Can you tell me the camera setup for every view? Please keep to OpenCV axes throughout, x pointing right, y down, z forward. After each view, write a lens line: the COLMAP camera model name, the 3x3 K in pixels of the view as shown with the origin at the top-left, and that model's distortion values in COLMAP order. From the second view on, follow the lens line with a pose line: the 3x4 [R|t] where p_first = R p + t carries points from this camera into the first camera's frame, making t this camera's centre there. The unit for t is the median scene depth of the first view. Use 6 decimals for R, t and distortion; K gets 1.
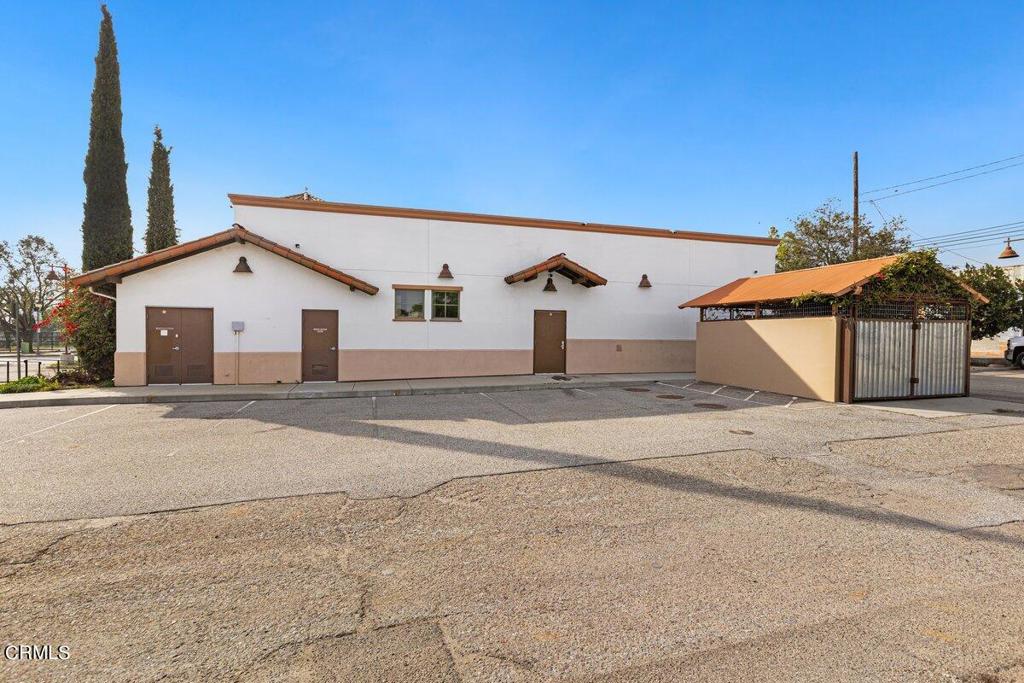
lens RADIAL K [[455.2, 0, 512.0], [0, 455.2, 341.5], [0, 0, 1]] dist [-0.001458, -0.000244]
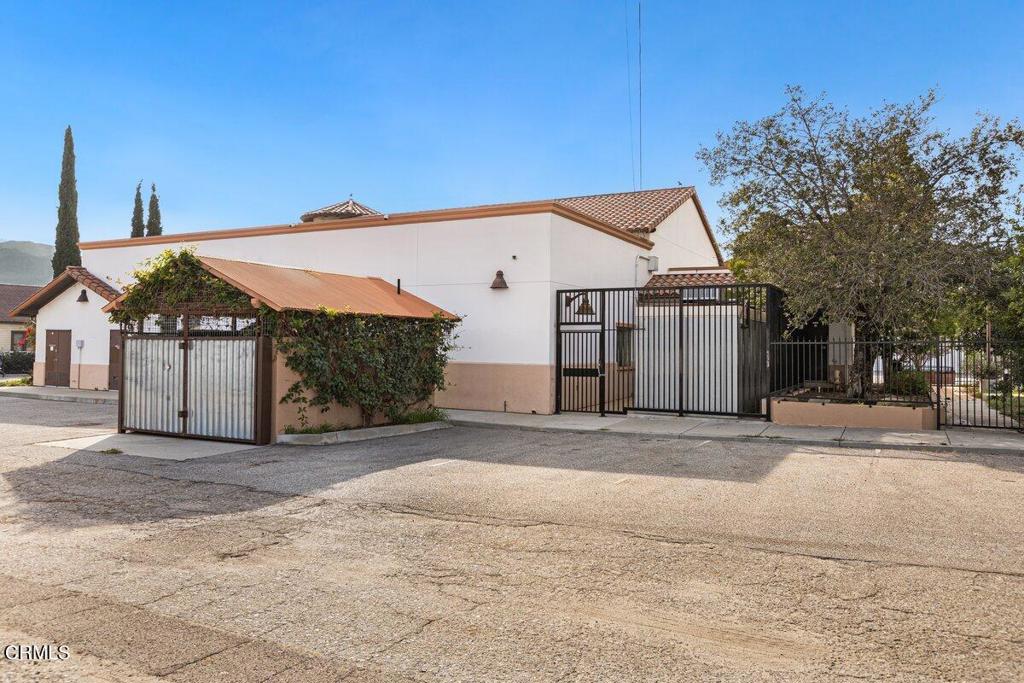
lens RADIAL K [[679.2, 0, 512.0], [0, 679.2, 341.5], [0, 0, 1]] dist [-0.002944, -0.001932]
pose [[0.752705, -0.000669, -0.658357, 1.631179], [-0.023199, 0.999352, -0.027539, -0.015791], [0.657949, 0.036002, 0.752202, 0.377351]]
